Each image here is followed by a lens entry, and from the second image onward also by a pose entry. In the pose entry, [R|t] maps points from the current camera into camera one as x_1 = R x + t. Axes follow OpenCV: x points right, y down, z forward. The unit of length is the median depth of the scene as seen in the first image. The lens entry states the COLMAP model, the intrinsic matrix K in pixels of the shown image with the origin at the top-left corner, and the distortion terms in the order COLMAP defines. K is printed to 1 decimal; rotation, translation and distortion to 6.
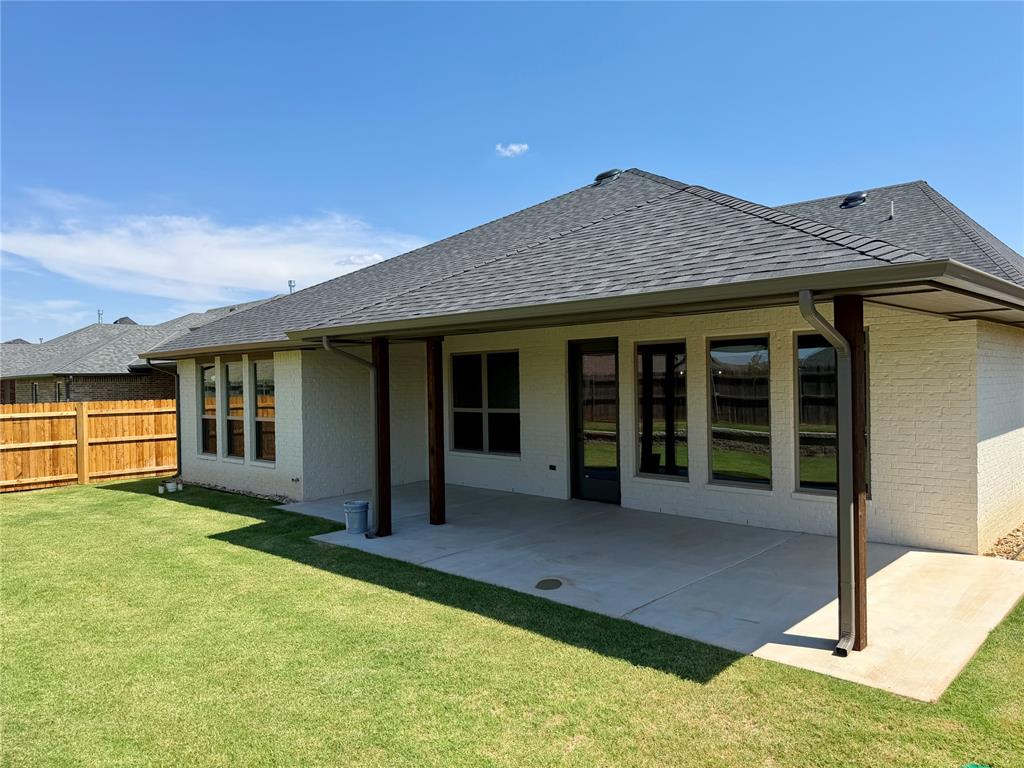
lens RADIAL K [[726.4, 0, 513.1], [0, 726.4, 384.6], [0, 0, 1]] dist [0.054421, -0.076030]
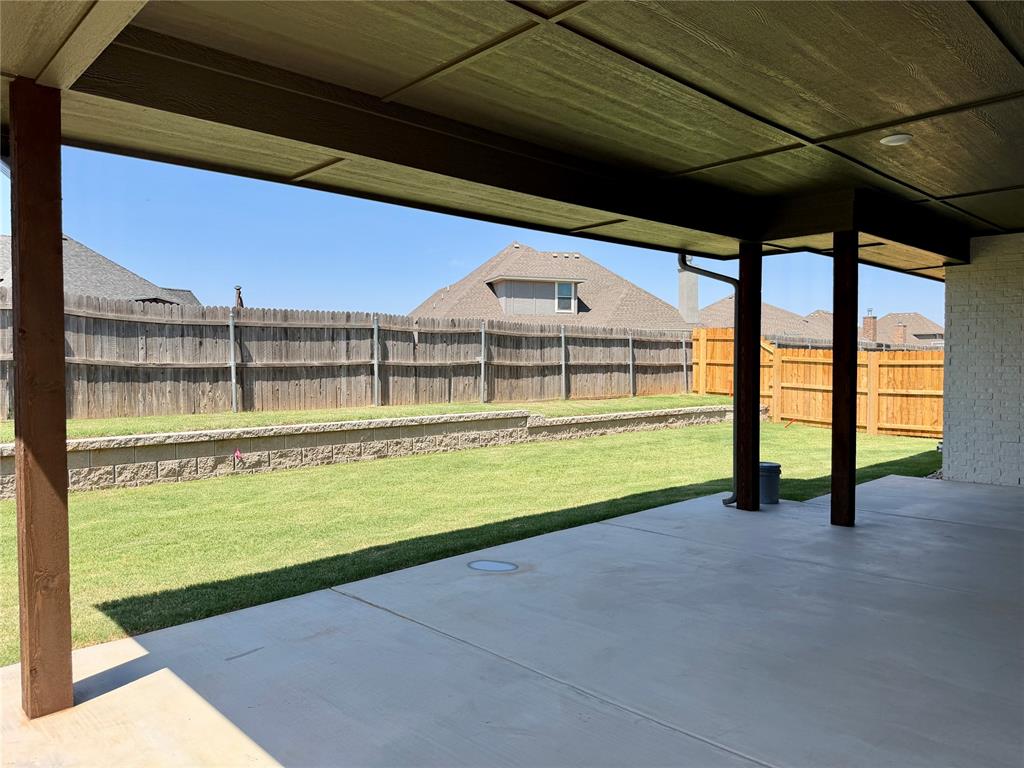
lens RADIAL K [[726.4, 0, 511.6], [0, 726.4, 384.6], [0, 0, 1]] dist [0.054421, -0.076030]
pose [[-0.045596, 0.048919, -0.997761, 0.741661], [-0.004256, 0.998782, 0.049164, 0.055450], [0.998951, 0.006488, -0.045332, 1.018306]]
